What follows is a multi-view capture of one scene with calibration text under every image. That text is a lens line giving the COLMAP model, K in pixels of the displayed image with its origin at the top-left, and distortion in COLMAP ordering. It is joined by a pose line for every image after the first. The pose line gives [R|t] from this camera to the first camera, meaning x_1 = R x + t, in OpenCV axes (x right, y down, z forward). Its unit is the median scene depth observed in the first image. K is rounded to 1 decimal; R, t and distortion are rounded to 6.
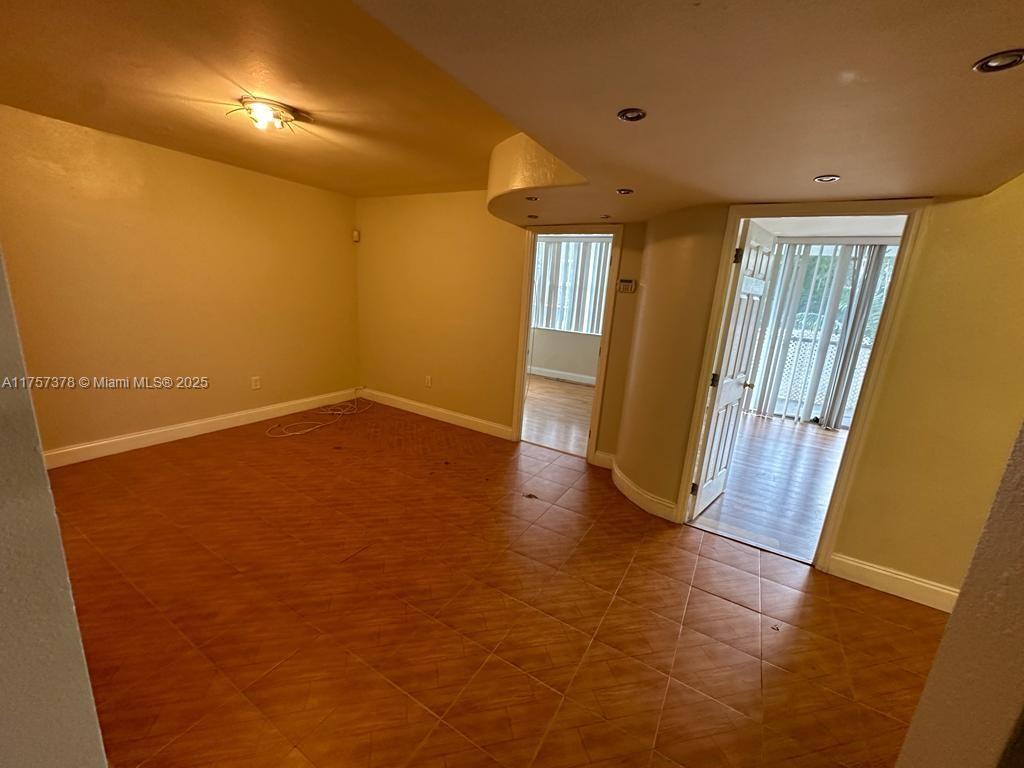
lens RADIAL K [[404.0, 0, 515.3], [0, 404.0, 382.4], [0, 0, 1]] dist [-0.001880, -0.000009]
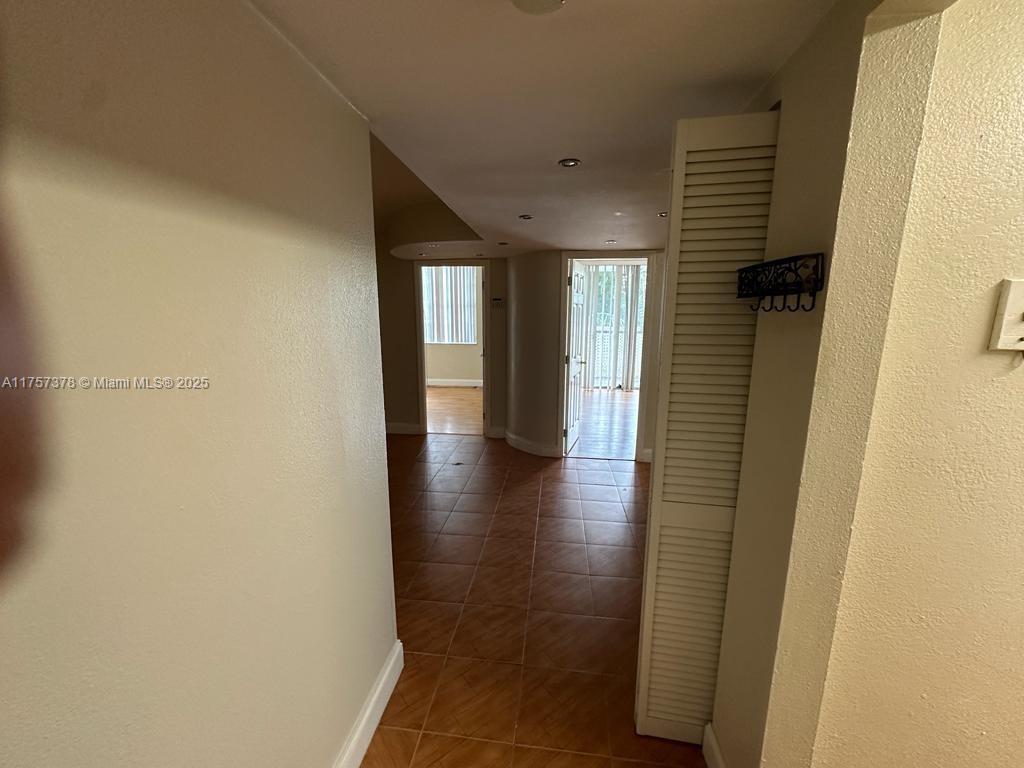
lens RADIAL K [[404.0, 0, 514.4], [0, 404.0, 380.9], [0, 0, 1]] dist [-0.001880, -0.000009]
pose [[0.909157, -0.134844, 0.394019, -0.236023], [0.148929, 0.988834, -0.005231, 0.039077], [-0.388914, 0.063437, 0.919087, -0.260507]]
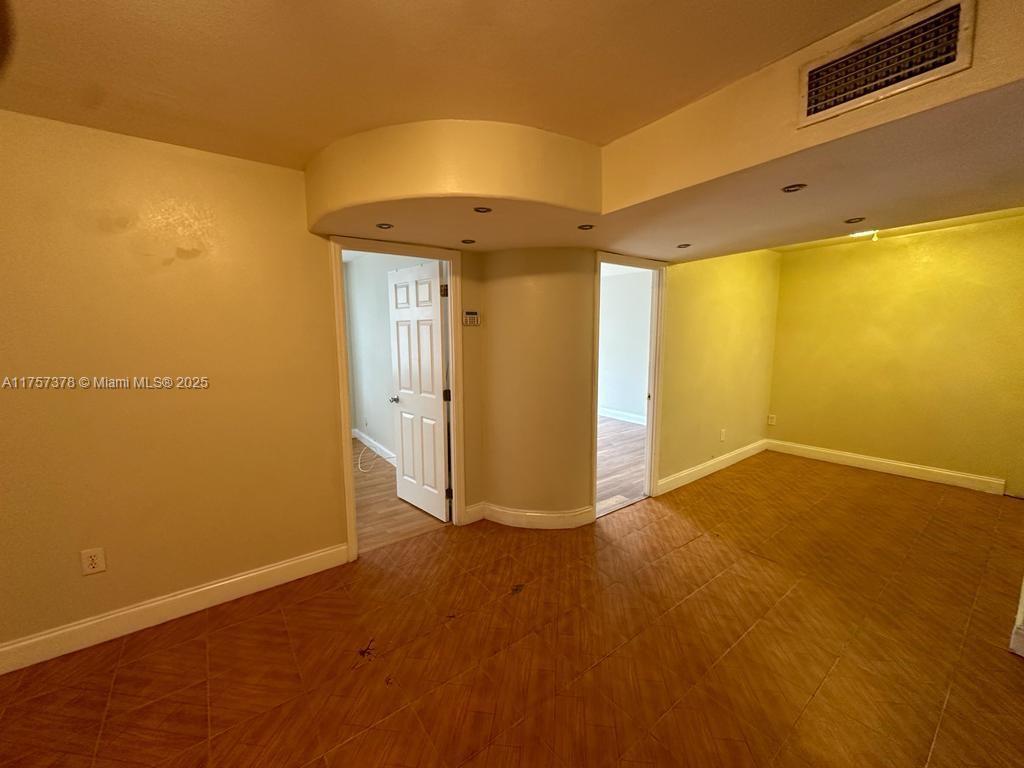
lens RADIAL K [[404.0, 0, 507.9], [0, 404.0, 382.6], [0, 0, 1]] dist [-0.001880, -0.000009]
pose [[0.388570, -0.185982, 0.902454, -0.505500], [0.239029, 0.966235, 0.096207, -0.153435], [-0.889876, 0.178329, 0.419905, 0.521786]]
